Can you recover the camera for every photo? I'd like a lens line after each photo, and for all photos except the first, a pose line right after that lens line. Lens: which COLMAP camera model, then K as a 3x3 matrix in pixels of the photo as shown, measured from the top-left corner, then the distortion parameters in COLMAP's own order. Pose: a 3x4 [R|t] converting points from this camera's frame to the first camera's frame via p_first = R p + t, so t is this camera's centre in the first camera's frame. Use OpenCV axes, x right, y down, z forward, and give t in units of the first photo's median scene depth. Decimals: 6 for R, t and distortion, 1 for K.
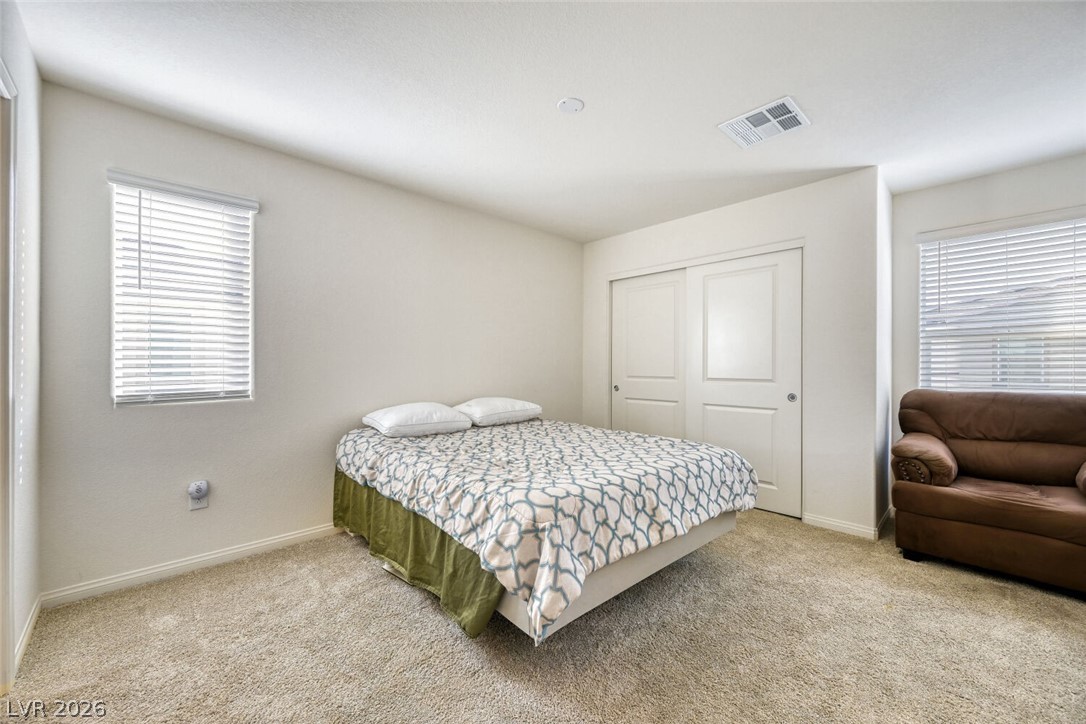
lens RADIAL K [[430.0, 0, 538.8], [0, 430.0, 363.8], [0, 0, 1]] dist [-0.000197, -0.000005]
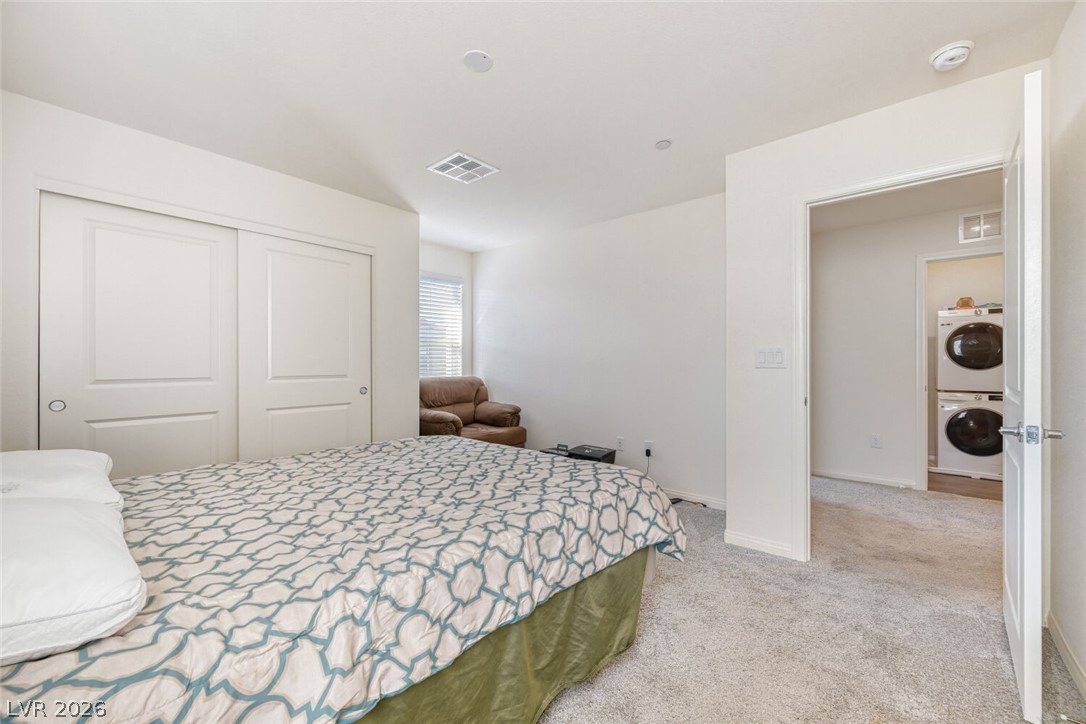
lens RADIAL K [[430.0, 0, 538.8], [0, 430.0, 363.8], [0, 0, 1]] dist [-0.000197, -0.000005]
pose [[-0.113297, -0.008860, 0.993522, -0.542937], [-0.004610, 0.999954, 0.008391, -0.000961], [-0.993550, -0.003629, -0.113333, 0.689546]]
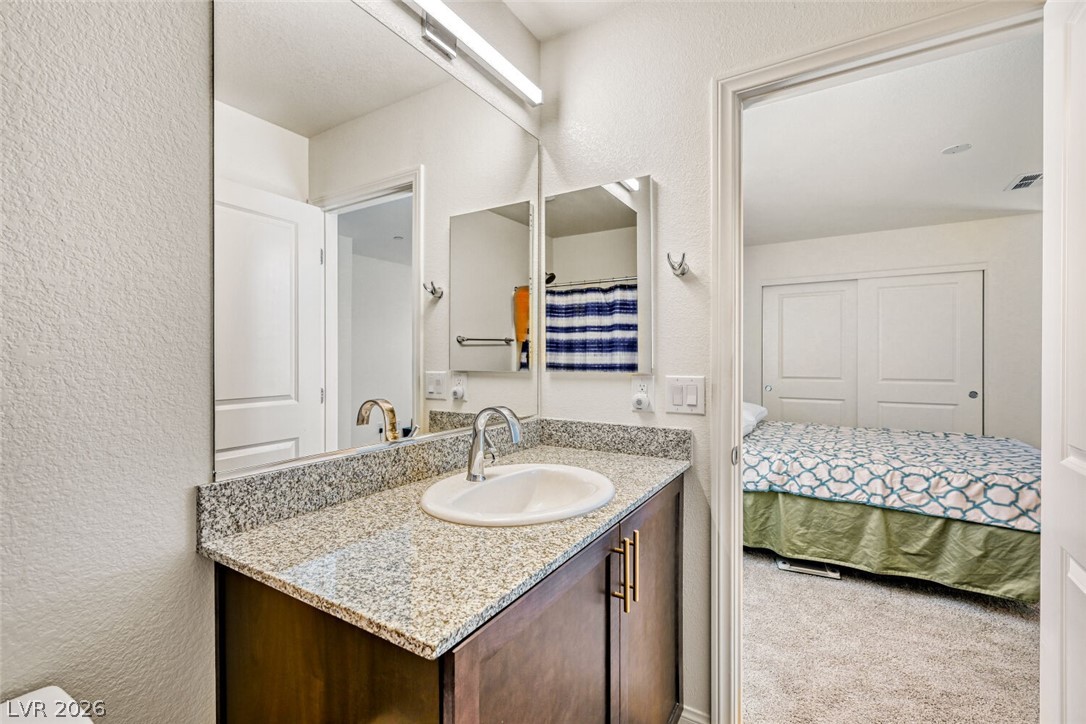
lens RADIAL K [[466.4, 0, 543.0], [0, 466.4, 362.0], [0, 0, 1]] dist [0.011245, -0.000044]
pose [[0.966332, -0.006633, 0.257215, -0.919873], [0.004805, 0.999959, 0.007733, -0.029497], [-0.257255, -0.006236, 0.966323, 0.037728]]
